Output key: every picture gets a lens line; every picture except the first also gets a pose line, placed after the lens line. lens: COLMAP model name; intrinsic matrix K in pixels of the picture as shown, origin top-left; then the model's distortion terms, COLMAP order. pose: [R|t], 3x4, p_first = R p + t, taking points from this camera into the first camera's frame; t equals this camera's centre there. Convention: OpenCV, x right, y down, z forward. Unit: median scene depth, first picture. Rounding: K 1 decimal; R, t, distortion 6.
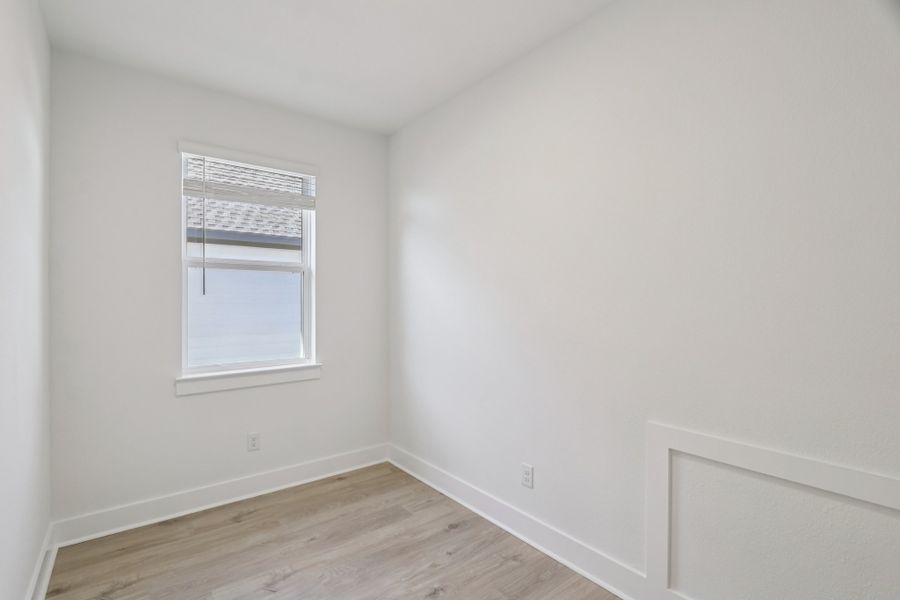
lens RADIAL K [[422.3, 0, 440.3], [0, 422.3, 301.0], [0, 0, 1]] dist [-0.001705, -0.000813]
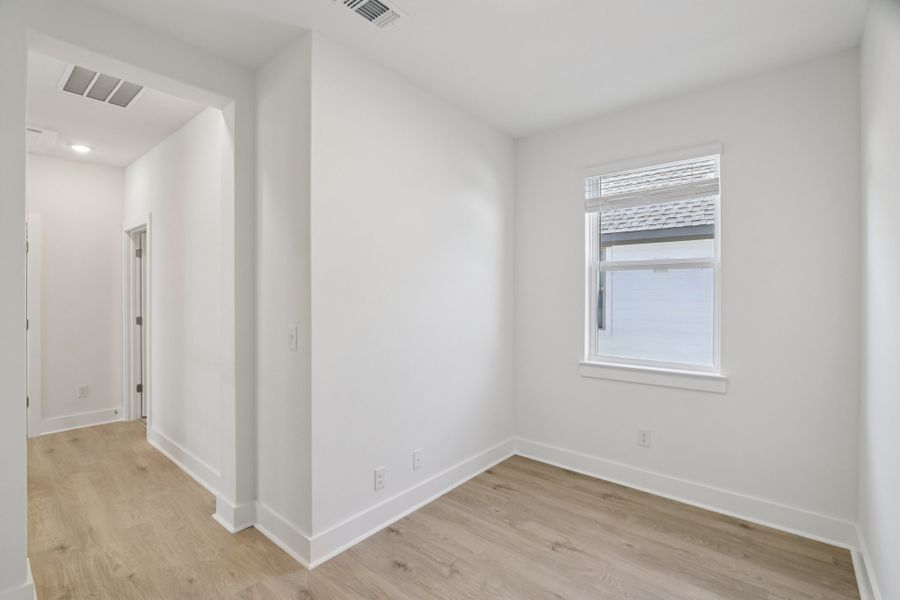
lens RADIAL K [[408.2, 0, 432.6], [0, 408.2, 302.7], [0, 0, 1]] dist [-0.054693, 0.017639]
pose [[0.193612, 0.014474, -0.980971, 0.453371], [-0.012969, 0.999842, 0.012192, 0.000686], [0.980992, 0.010362, 0.193769, 0.341041]]
